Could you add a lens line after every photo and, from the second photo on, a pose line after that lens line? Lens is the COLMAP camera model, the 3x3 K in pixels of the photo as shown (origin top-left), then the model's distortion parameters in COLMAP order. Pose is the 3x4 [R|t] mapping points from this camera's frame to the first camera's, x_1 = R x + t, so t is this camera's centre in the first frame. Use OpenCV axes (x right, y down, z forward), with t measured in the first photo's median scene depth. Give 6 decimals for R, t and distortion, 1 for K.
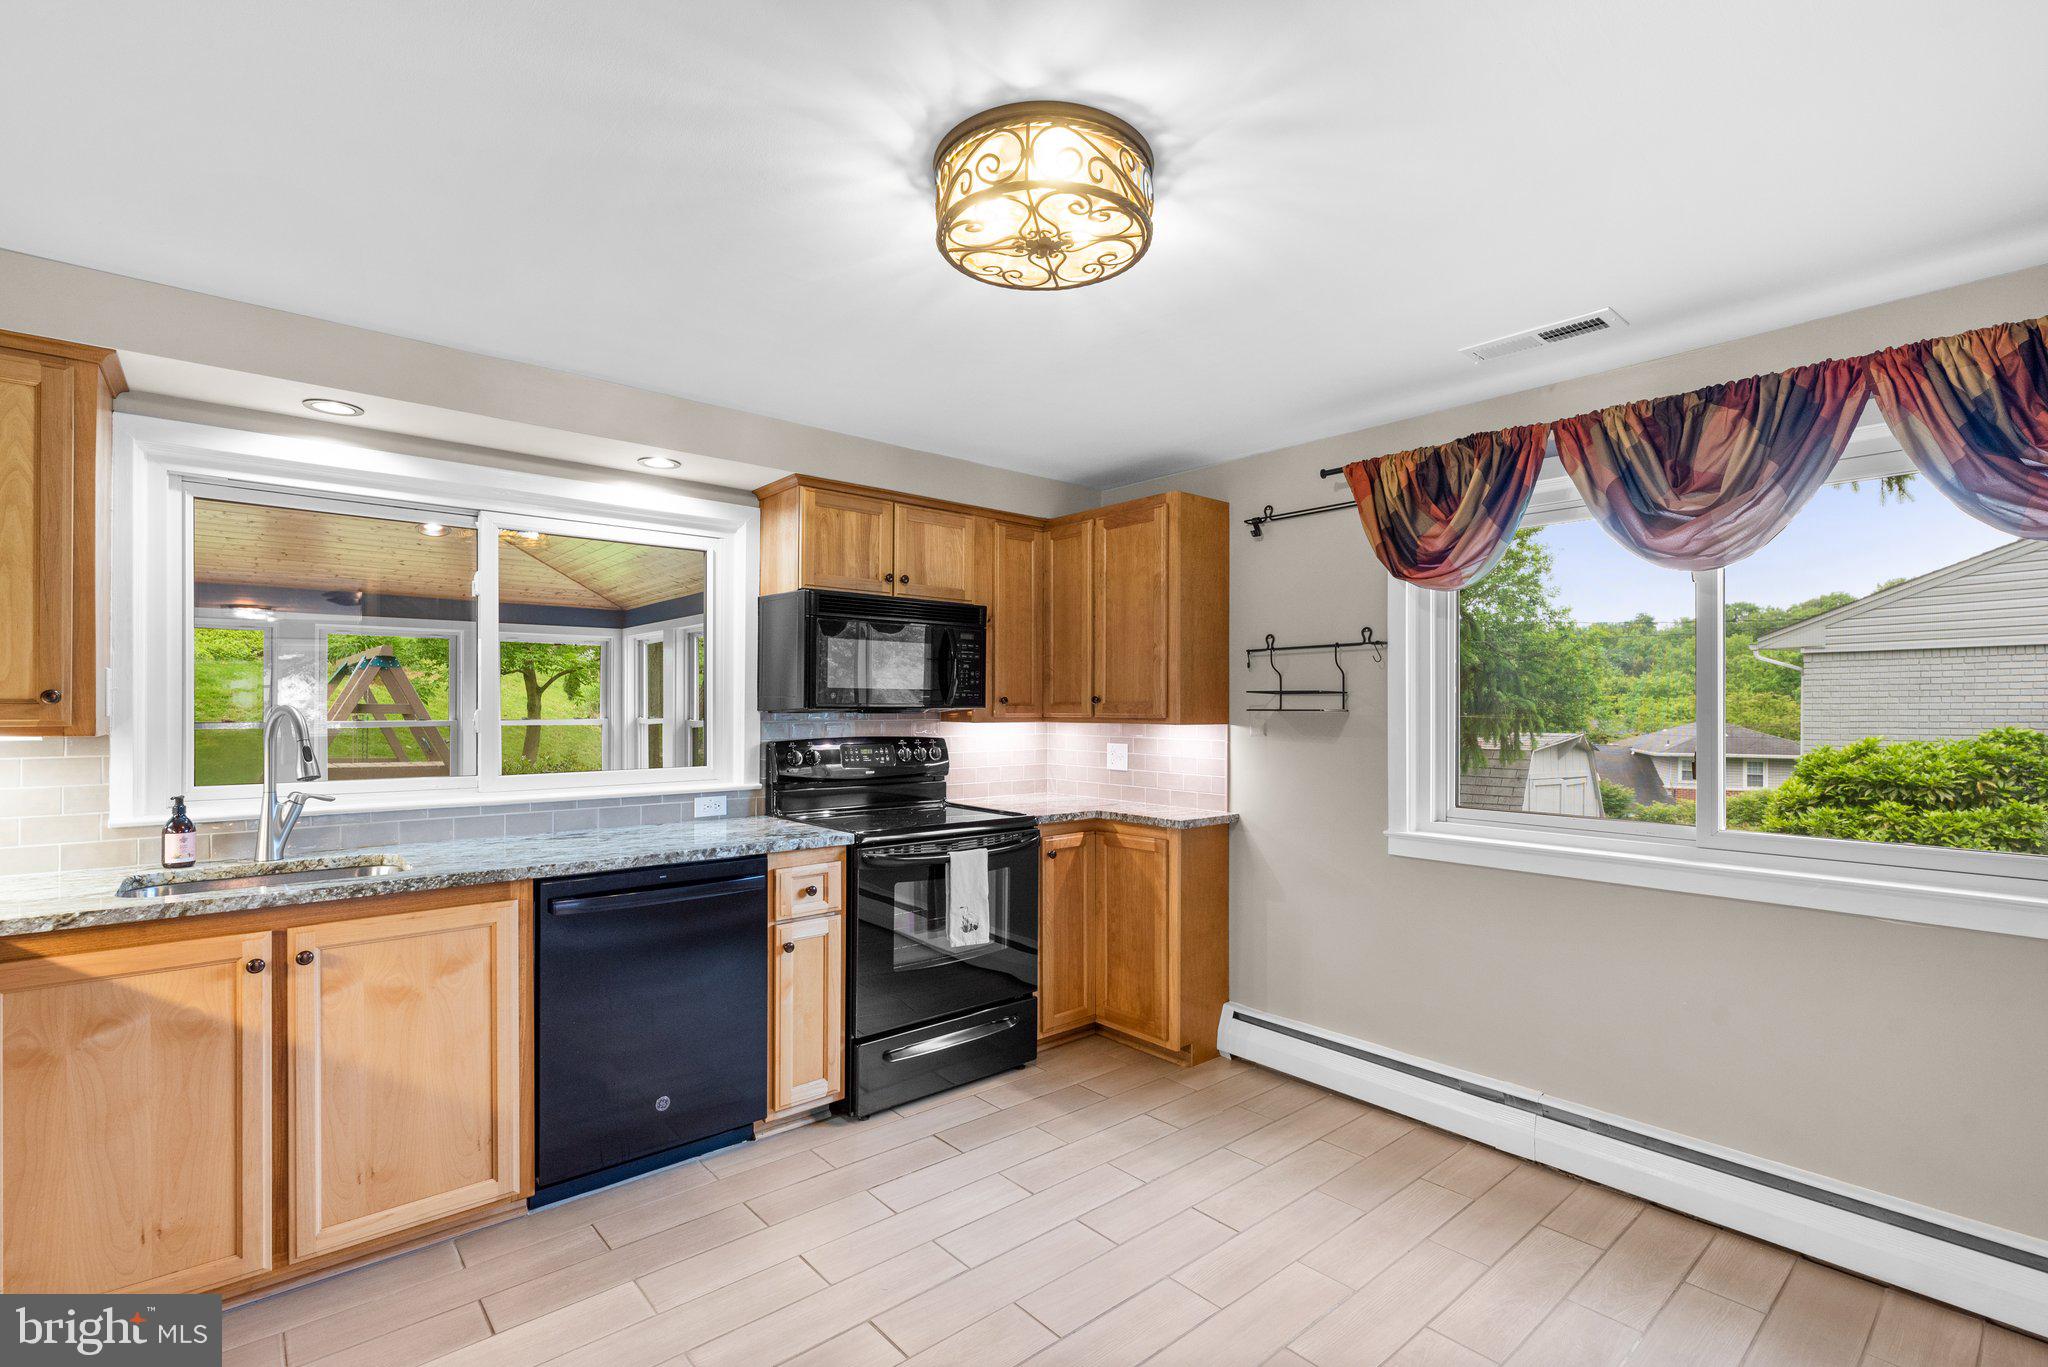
lens RADIAL K [[924.5, 0, 1024.1], [0, 924.5, 702.1], [0, 0, 1]] dist [0.002718, -0.000416]
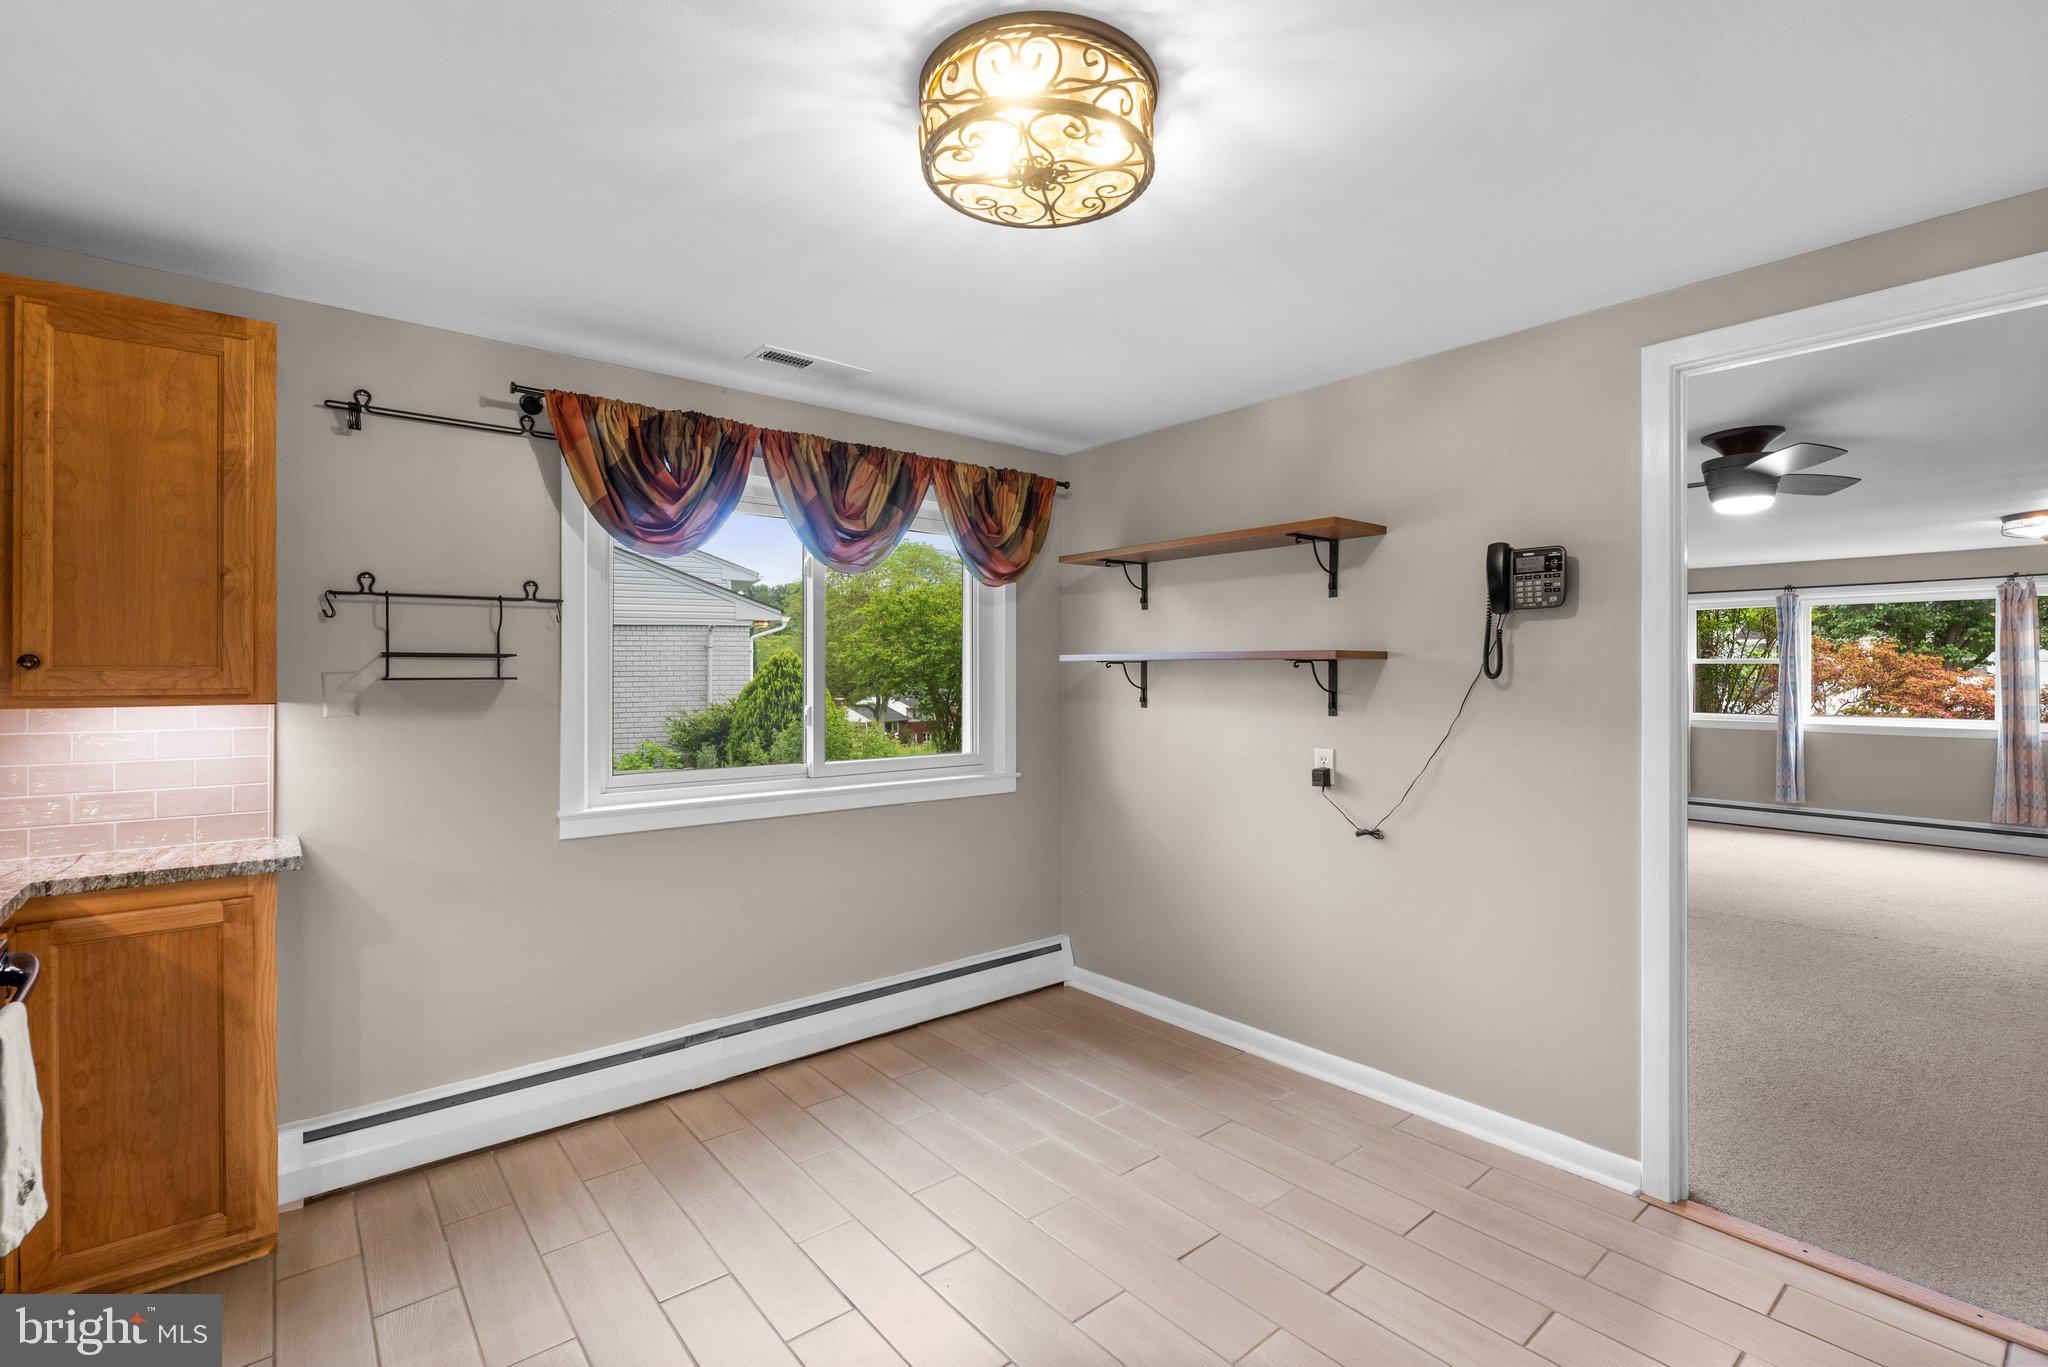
lens RADIAL K [[924.5, 0, 1033.8], [0, 924.5, 675.0], [0, 0, 1]] dist [0.002718, -0.000416]
pose [[0.021722, -0.005979, 0.999746, -0.619138], [-0.005475, 0.999966, 0.006099, -0.002357], [-0.999749, -0.005607, 0.021689, 0.673066]]
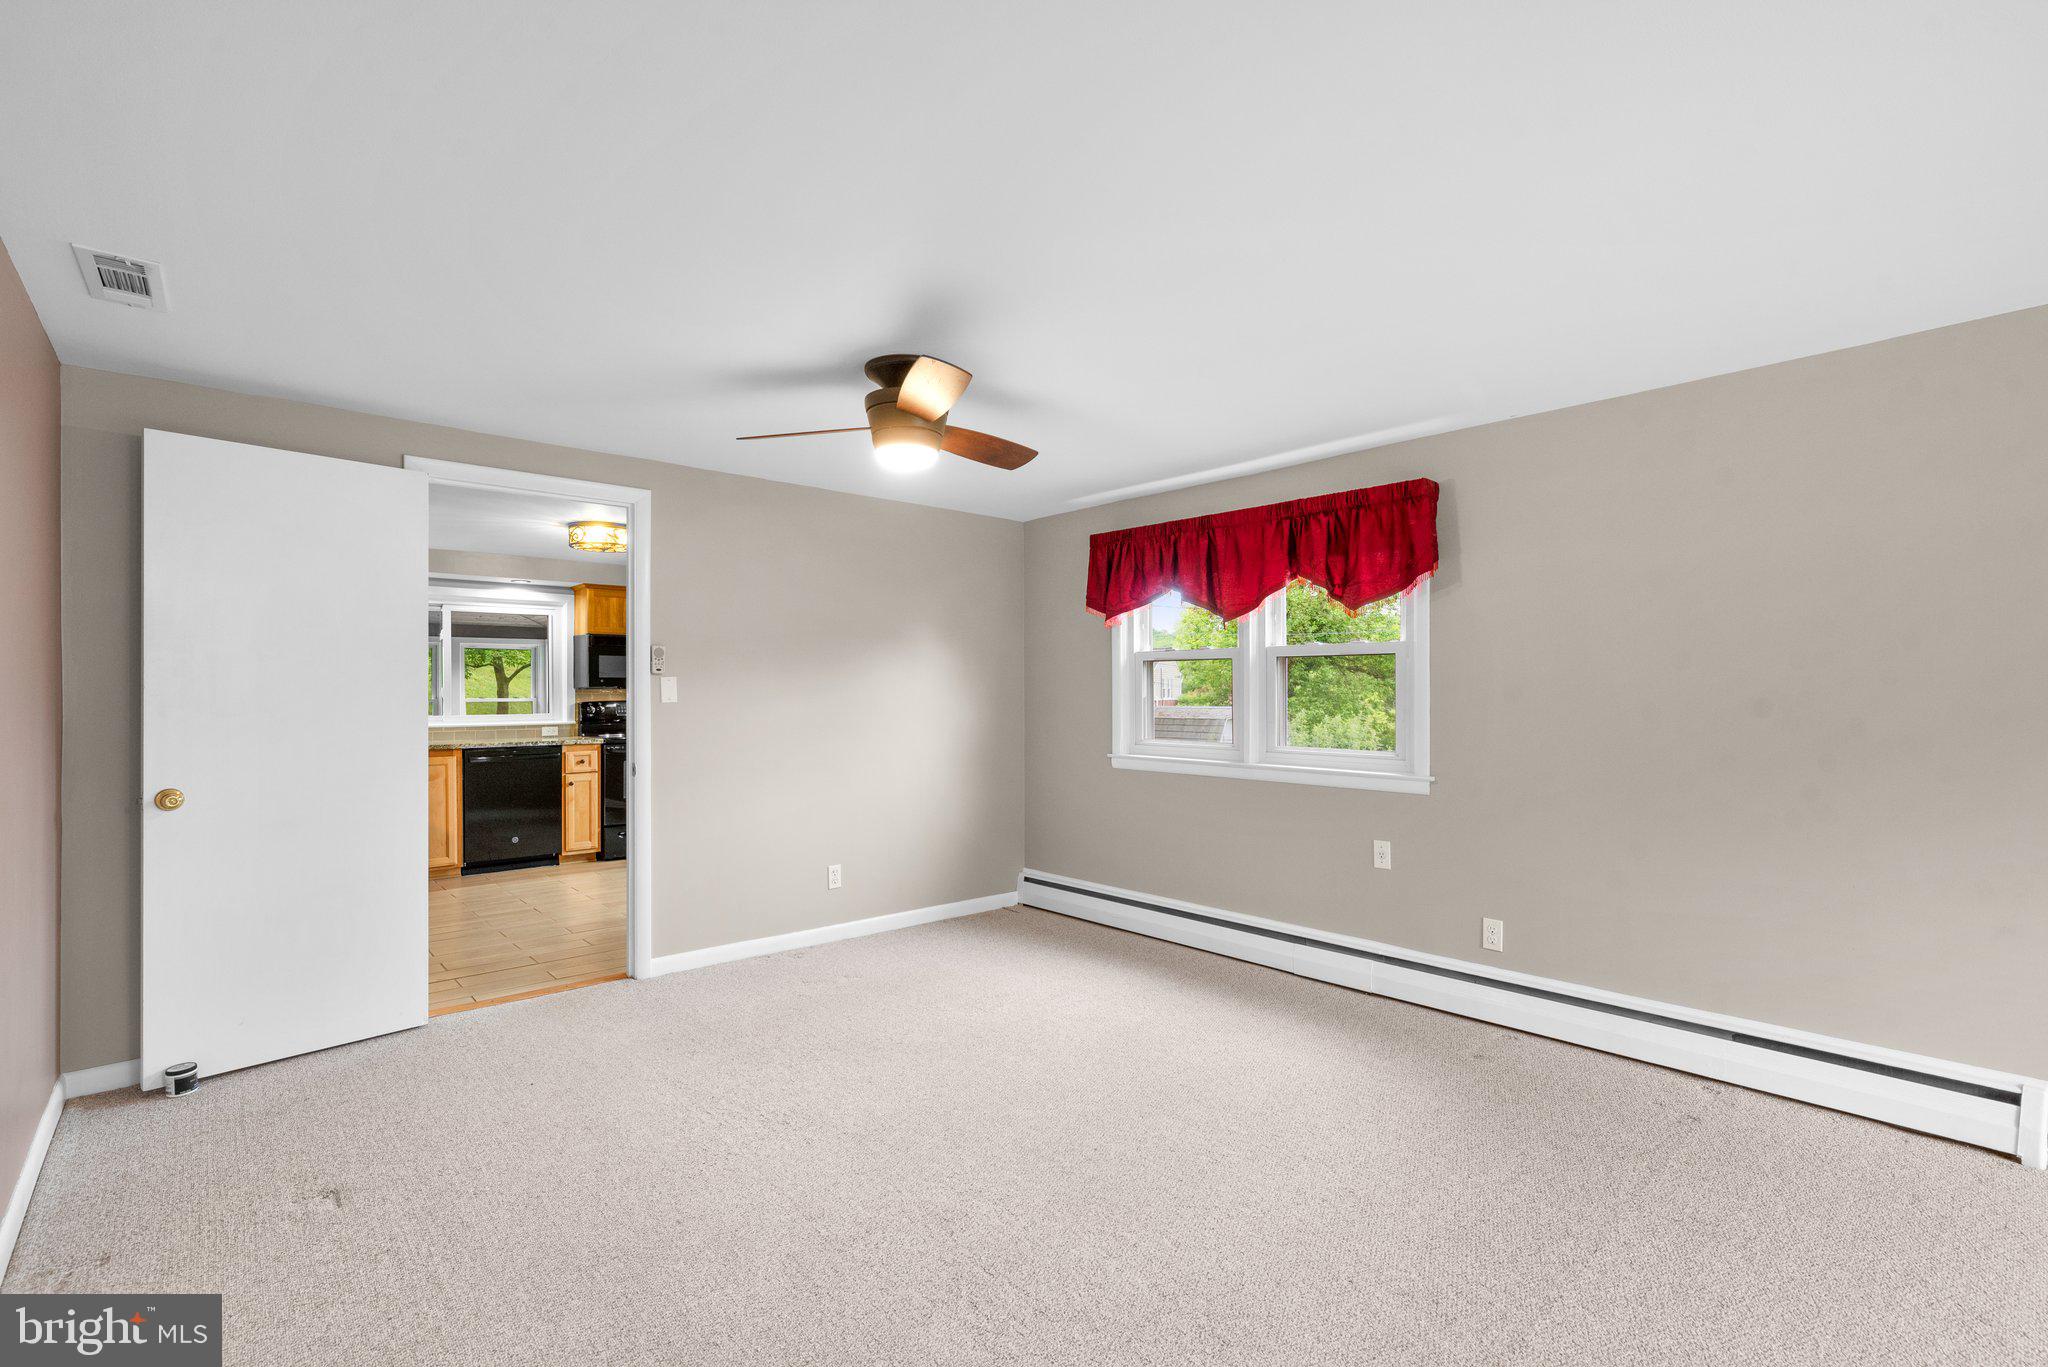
lens RADIAL K [[924.5, 0, 1025.3], [0, 924.5, 697.7], [0, 0, 1]] dist [0.002718, -0.000416]
pose [[0.999970, -0.006234, 0.004521, 0.463575], [0.006190, 0.999935, 0.009539, 0.010789], [-0.004581, -0.009511, 0.999944, -0.717220]]
